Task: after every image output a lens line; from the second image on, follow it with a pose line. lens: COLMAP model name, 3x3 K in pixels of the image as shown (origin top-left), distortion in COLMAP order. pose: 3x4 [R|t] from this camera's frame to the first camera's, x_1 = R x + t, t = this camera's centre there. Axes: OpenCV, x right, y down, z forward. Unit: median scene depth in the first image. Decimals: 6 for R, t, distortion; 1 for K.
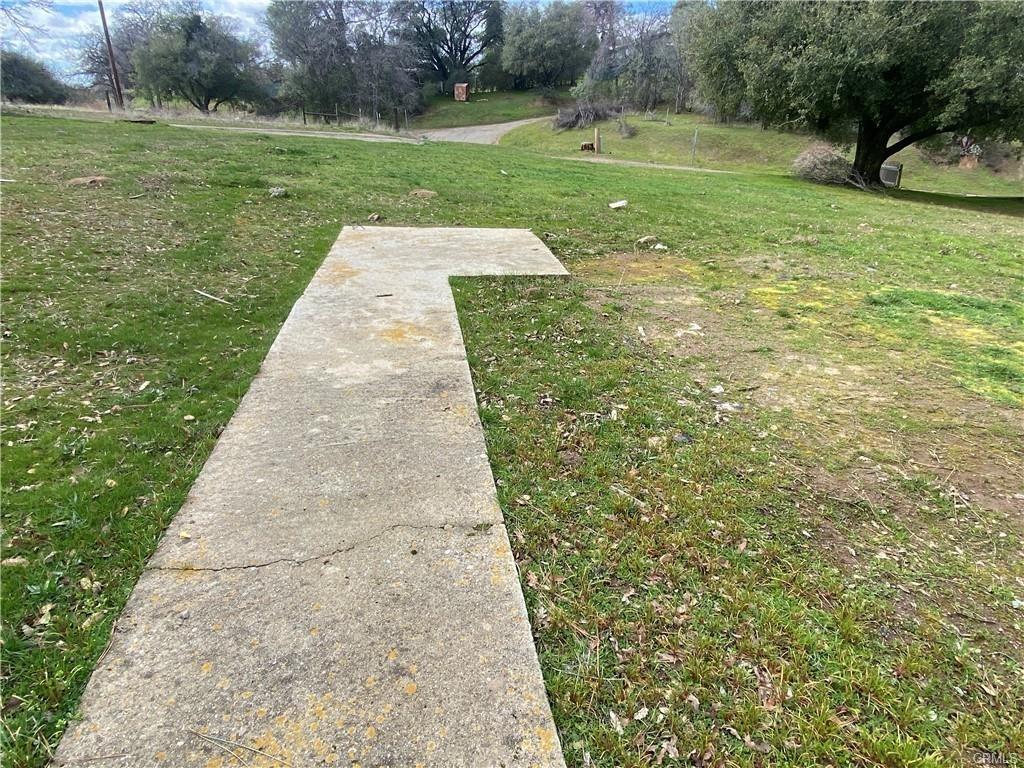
lens RADIAL K [[629.4, 0, 516.5], [0, 629.4, 388.4], [0, 0, 1]] dist [0.037041, -0.048856]
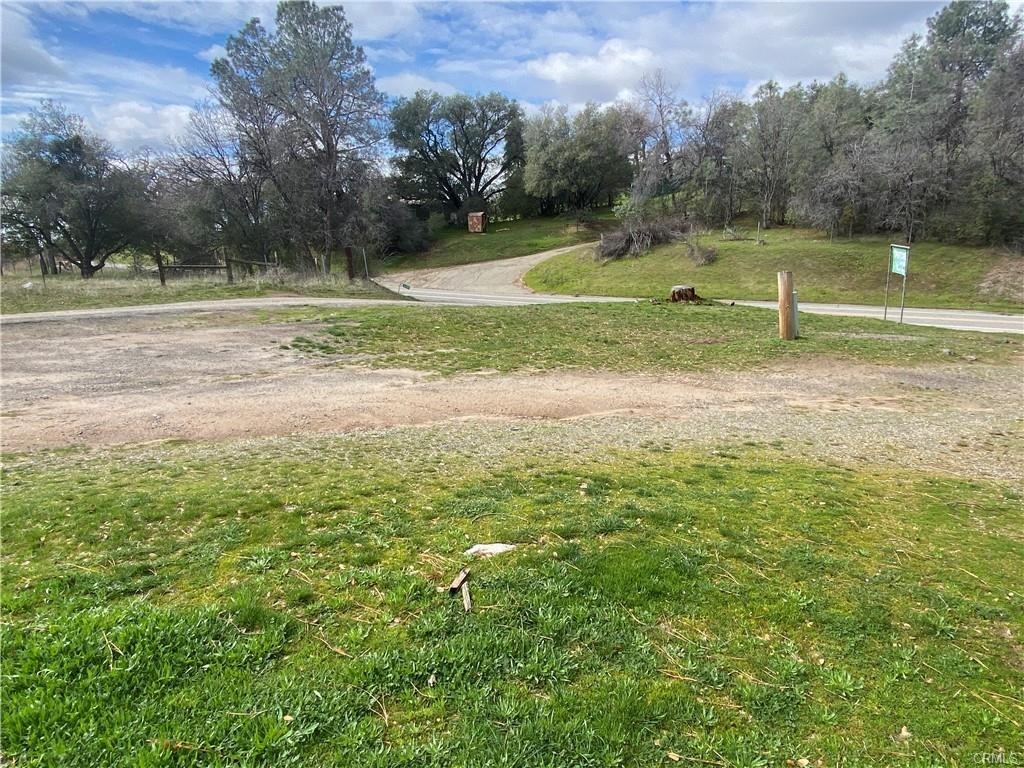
lens RADIAL K [[629.4, 0, 511.4], [0, 629.4, 384.7], [0, 0, 1]] dist [0.037041, -0.048856]
pose [[0.996902, -0.047143, -0.062962, -0.000835], [0.034472, 0.981371, -0.189005, -0.115855], [0.070699, 0.186249, 0.979956, 0.265351]]
